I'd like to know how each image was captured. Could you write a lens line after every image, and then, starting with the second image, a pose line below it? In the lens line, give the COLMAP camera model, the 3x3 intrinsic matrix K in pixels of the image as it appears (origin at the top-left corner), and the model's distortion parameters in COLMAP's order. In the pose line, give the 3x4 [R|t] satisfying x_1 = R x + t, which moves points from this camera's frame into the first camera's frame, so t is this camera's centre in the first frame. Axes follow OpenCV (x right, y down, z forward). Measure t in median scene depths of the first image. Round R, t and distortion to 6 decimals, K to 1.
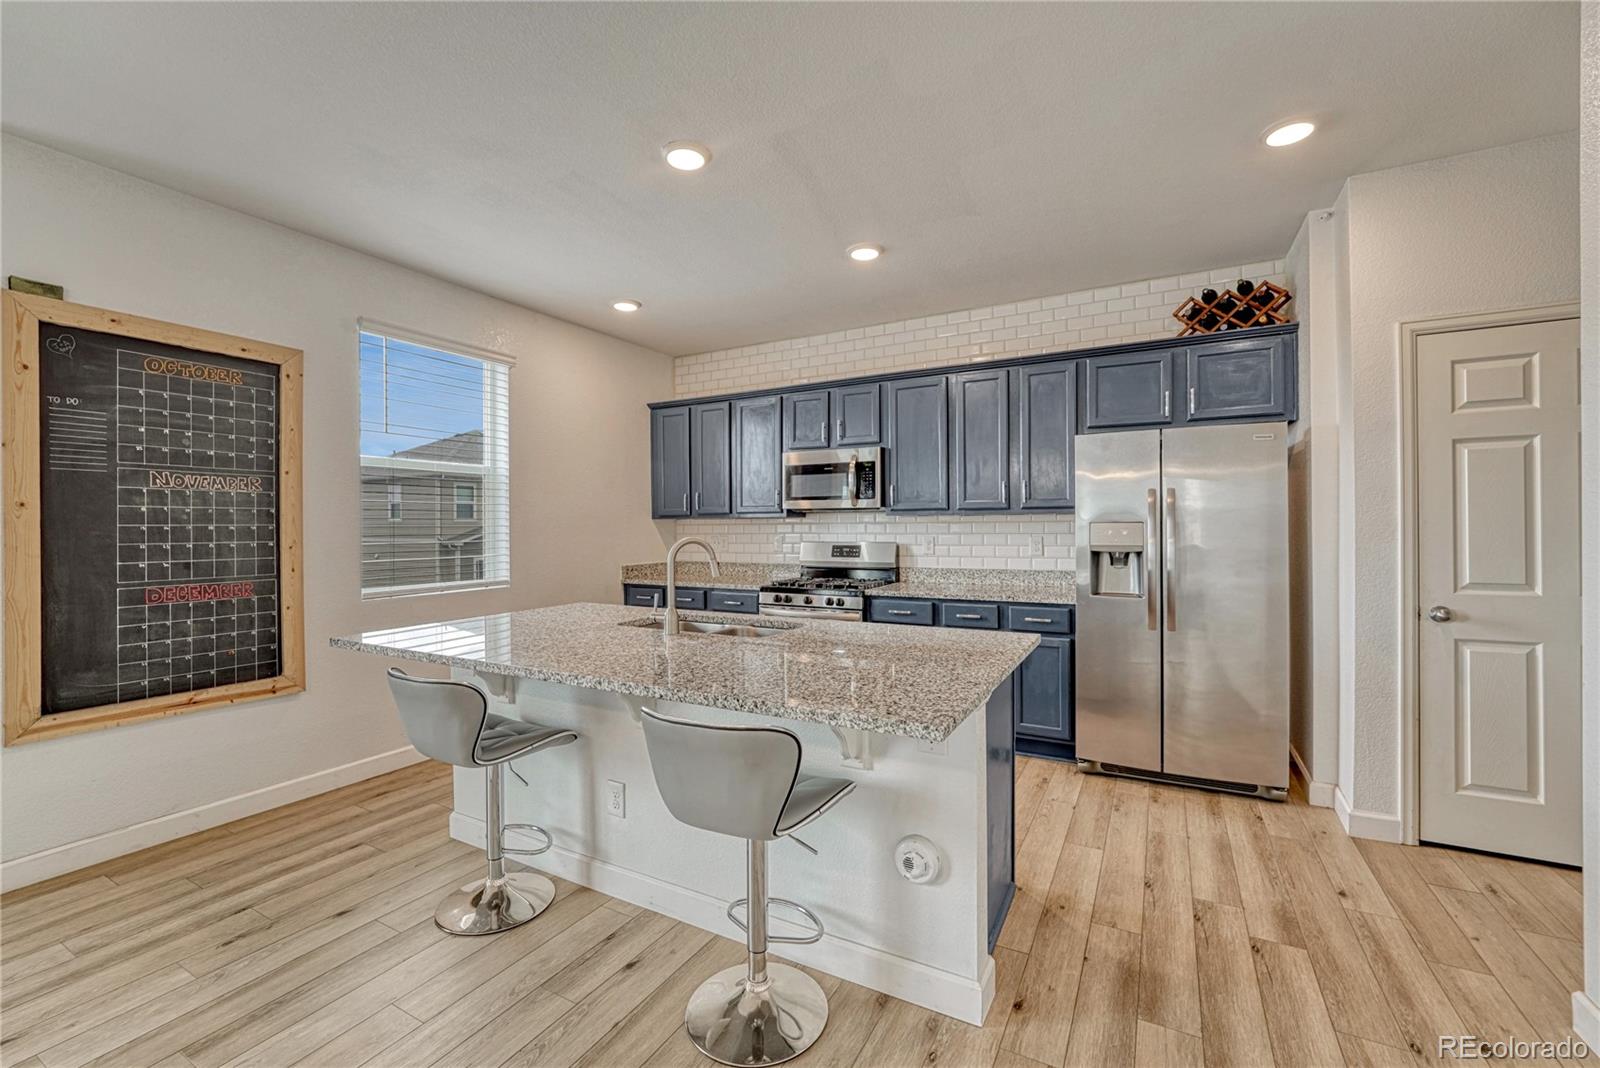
lens RADIAL K [[662.3, 0, 801.3], [0, 662.3, 517.8], [0, 0, 1]] dist [-0.011375, 0.001517]
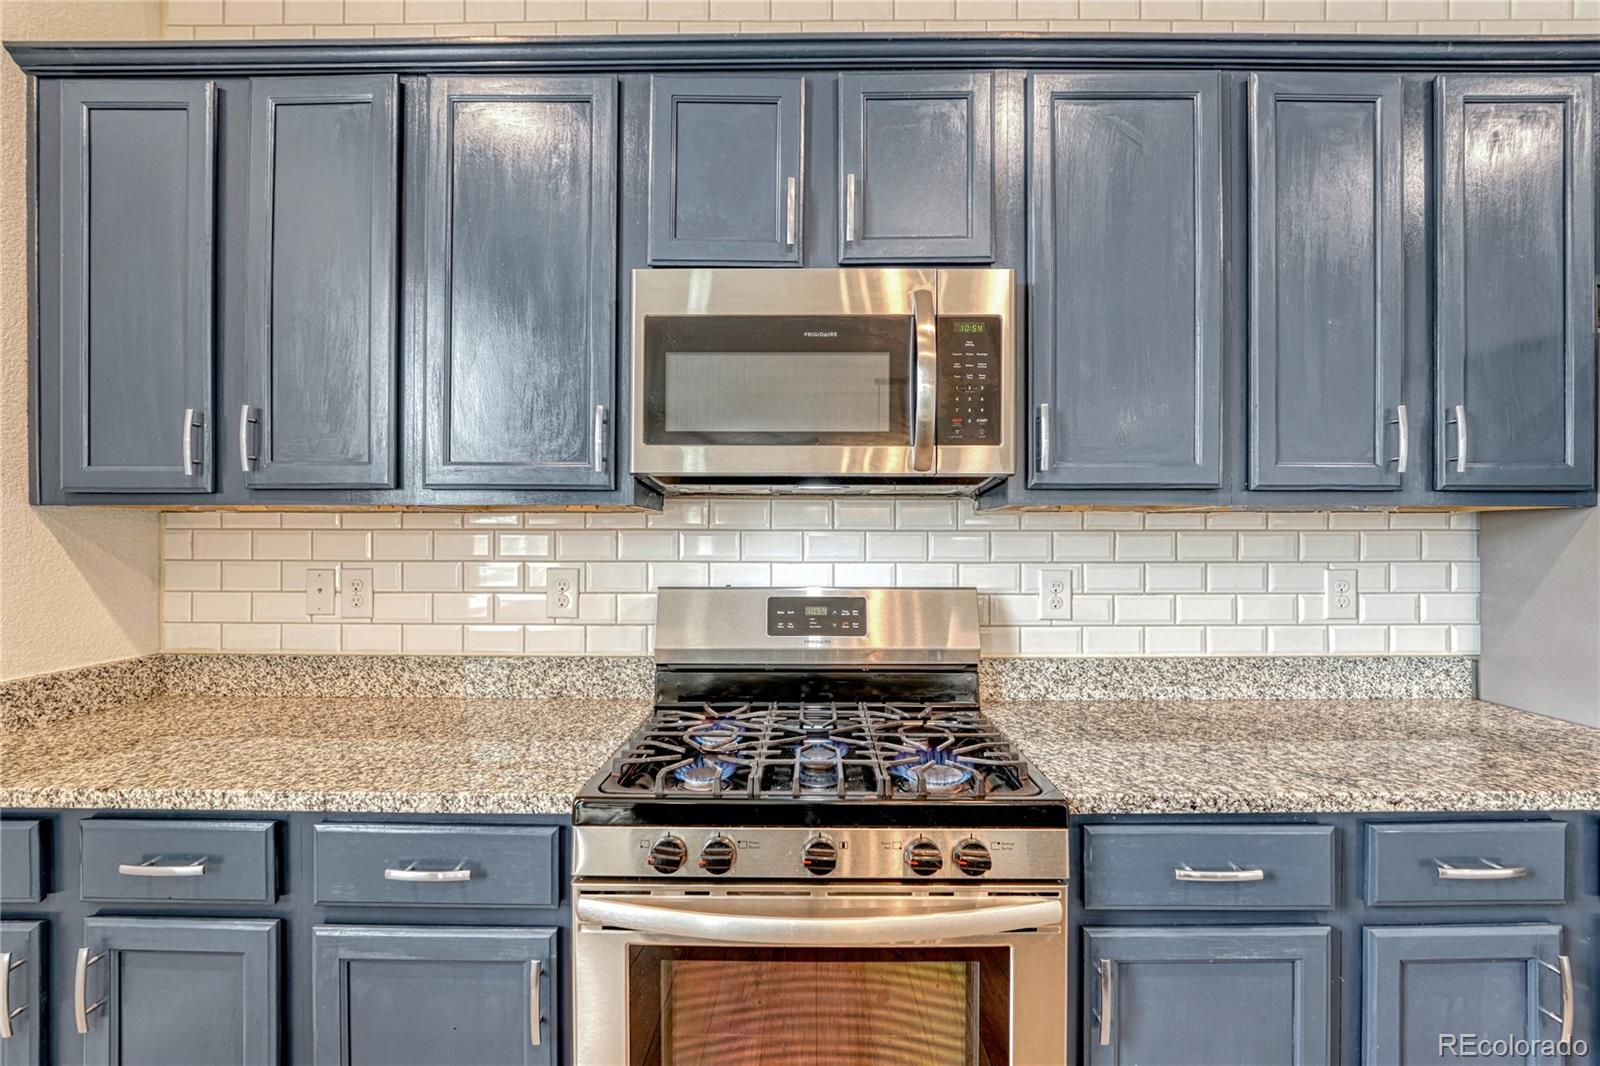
lens RADIAL K [[693.9, 0, 812.5], [0, 693.9, 539.4], [0, 0, 1]] dist [-0.014678, 0.001751]
pose [[0.876964, 0.010516, 0.480442, -0.115392], [-0.013727, 0.999901, 0.003171, 0.013744], [-0.480361, -0.009376, 0.877021, 0.826007]]
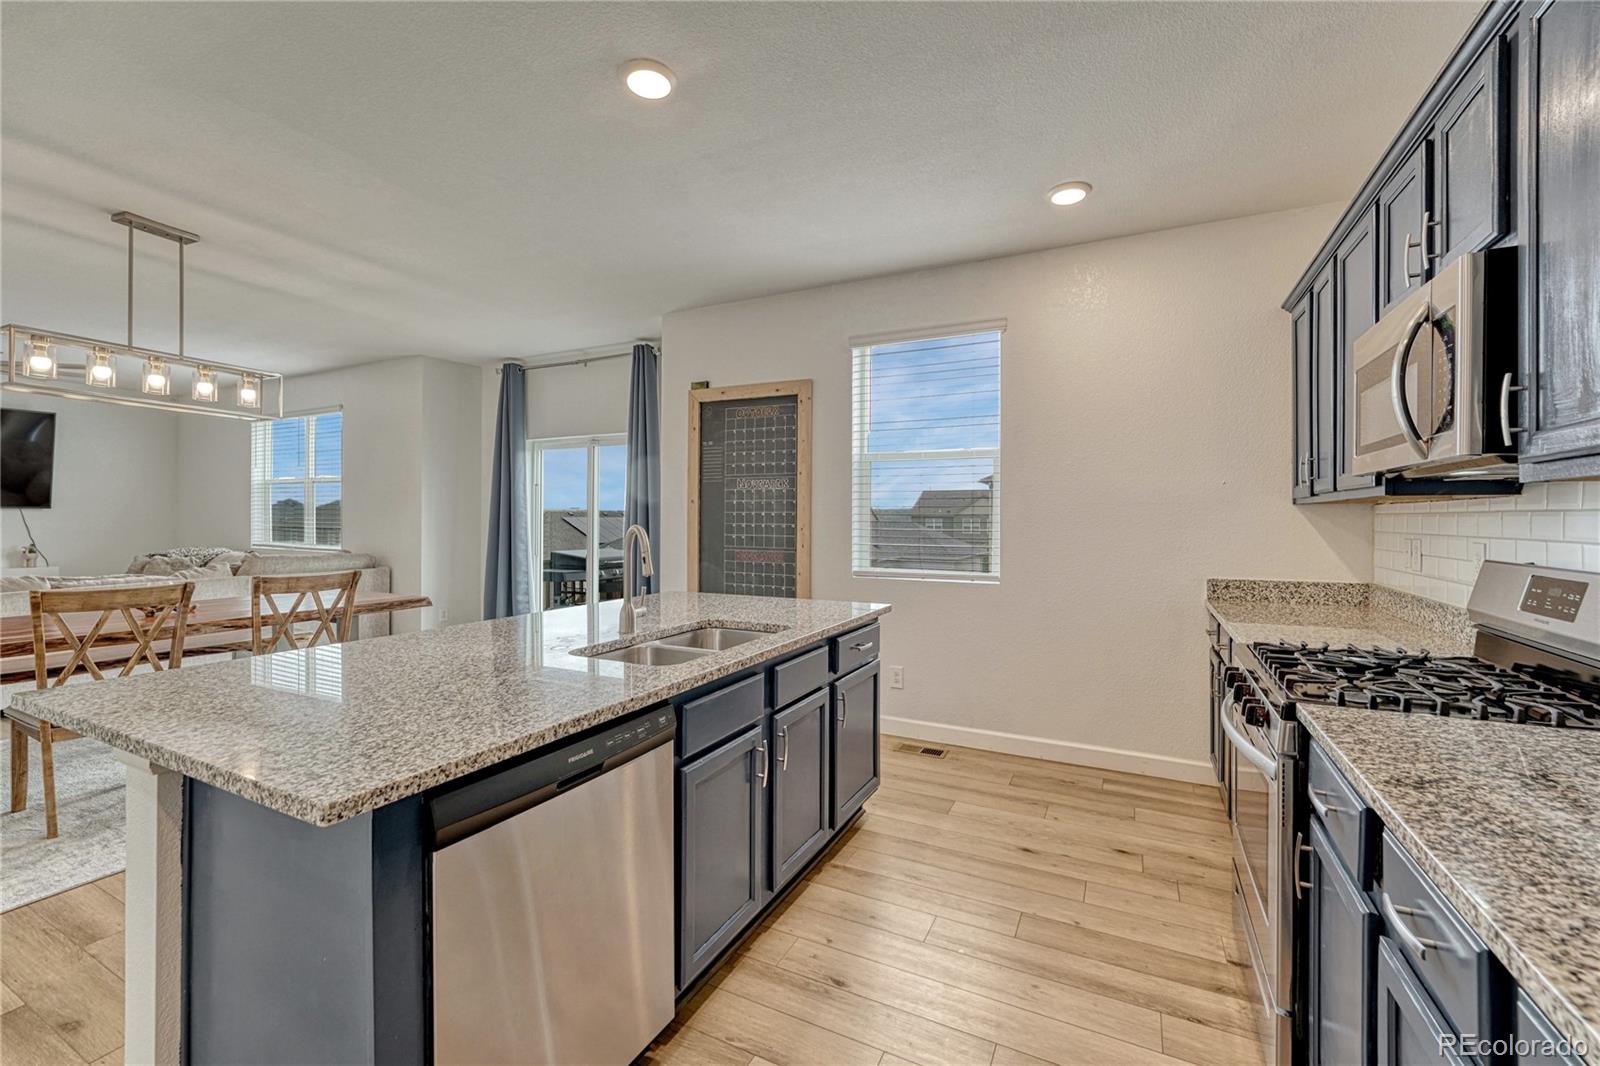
lens RADIAL K [[662.3, 0, 805.2], [0, 662.3, 511.2], [0, 0, 1]] dist [-0.011375, 0.001517]
pose [[0.036750, -0.001838, -0.999323, 0.435384], [0.005888, 0.999981, -0.001622, 0.008164], [0.999307, -0.005825, 0.036760, 0.735436]]
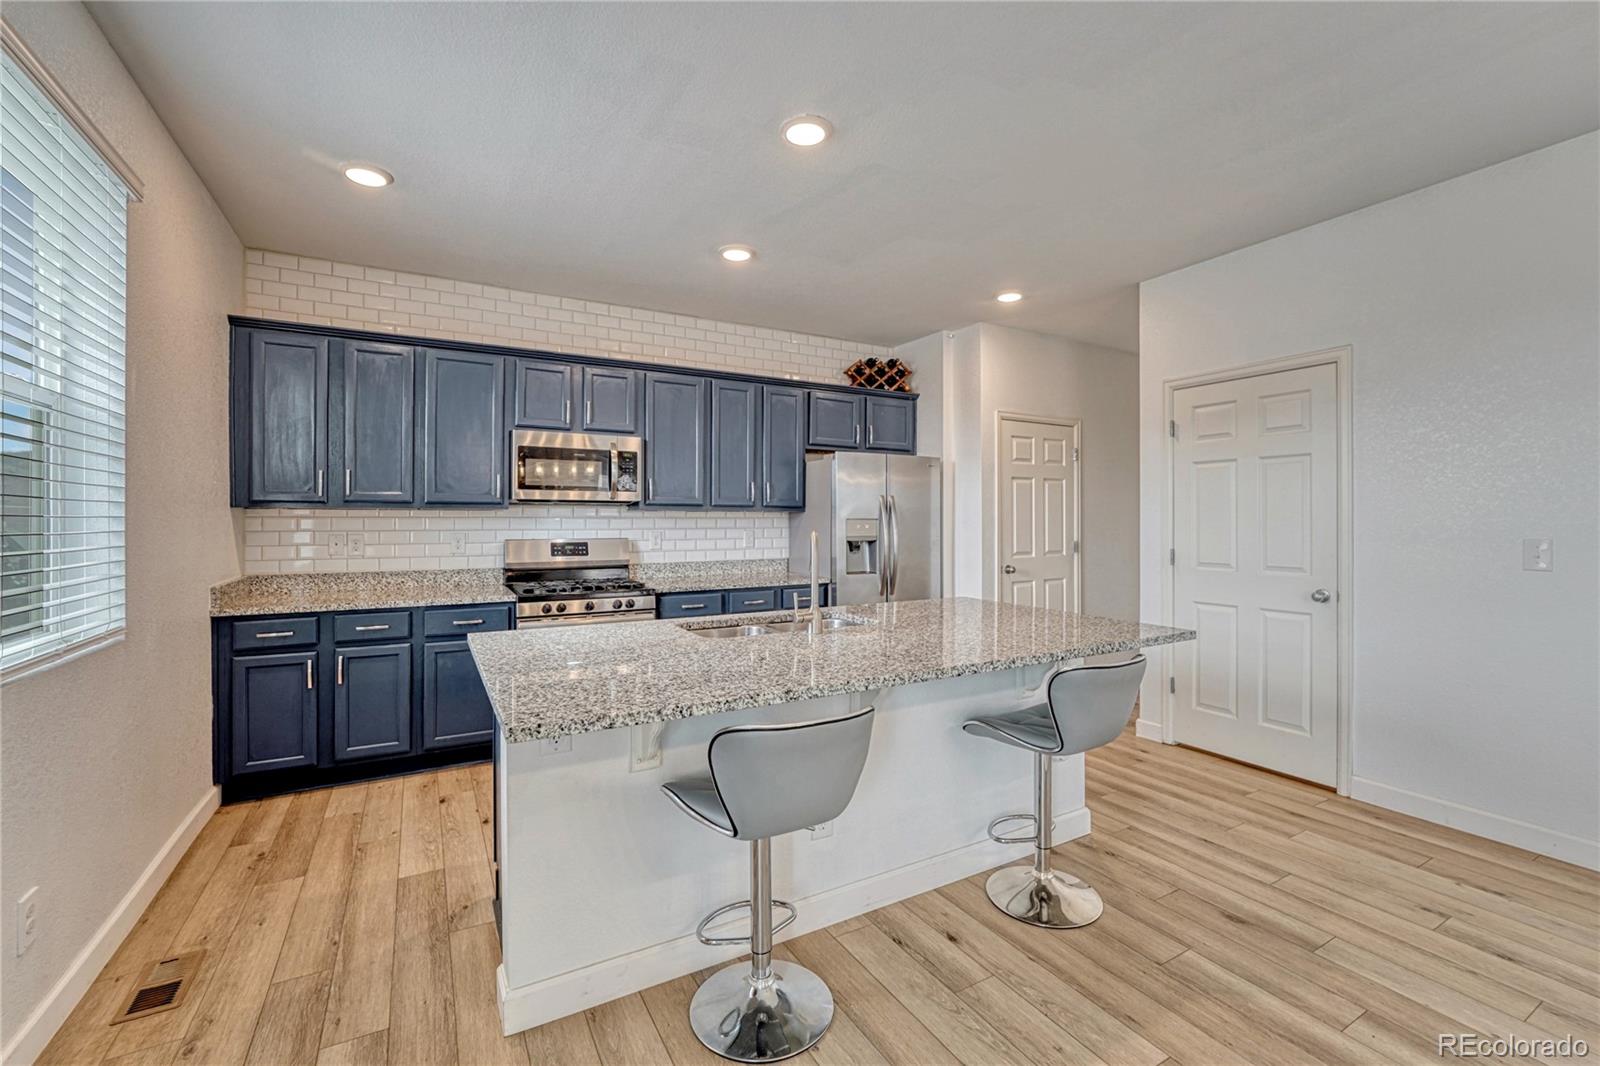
lens RADIAL K [[662.3, 0, 799.5], [0, 662.3, 531.7], [0, 0, 1]] dist [-0.011375, 0.001517]
pose [[0.529055, -0.007081, 0.848558, -0.611233], [-0.014019, 0.999756, 0.017083, 0.008752], [-0.848472, -0.020934, 0.528826, 0.319429]]
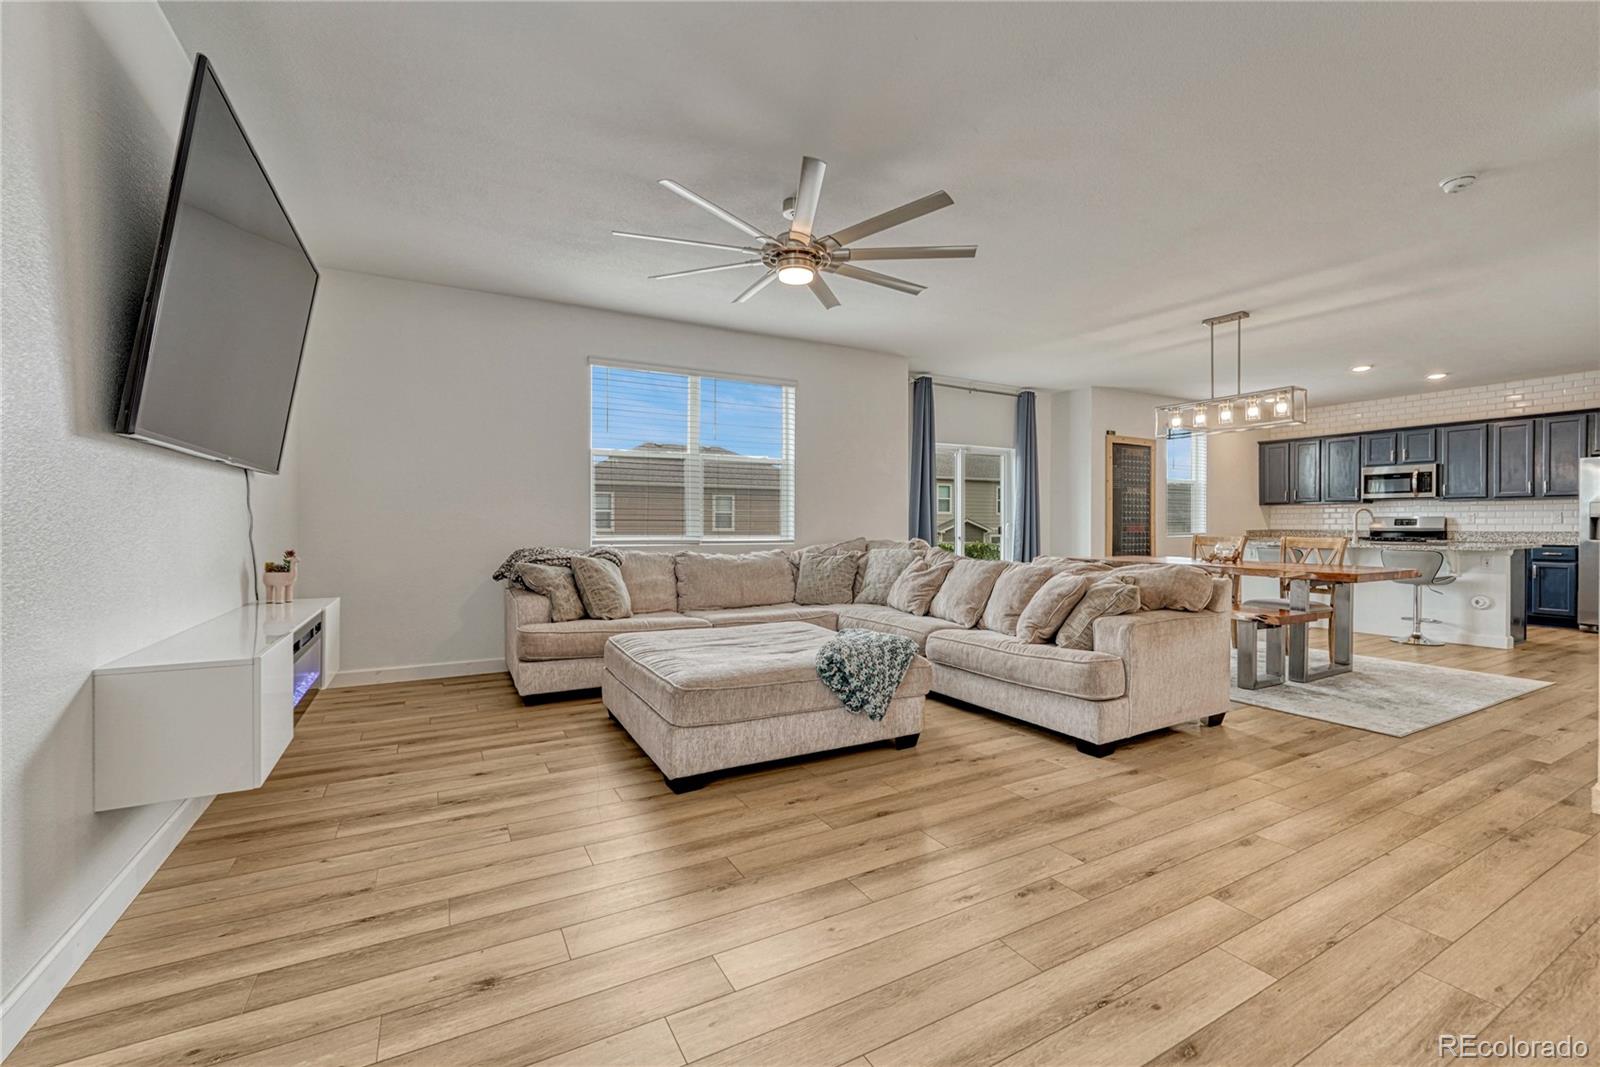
lens RADIAL K [[662.3, 0, 800.4], [0, 662.3, 525.9], [0, 0, 1]] dist [-0.011375, 0.001517]
pose [[0.840906, 0.010420, -0.541082, -0.404342], [-0.000126, 0.999818, 0.019058, 0.032485], [0.541182, -0.015958, 0.840754, -1.593605]]
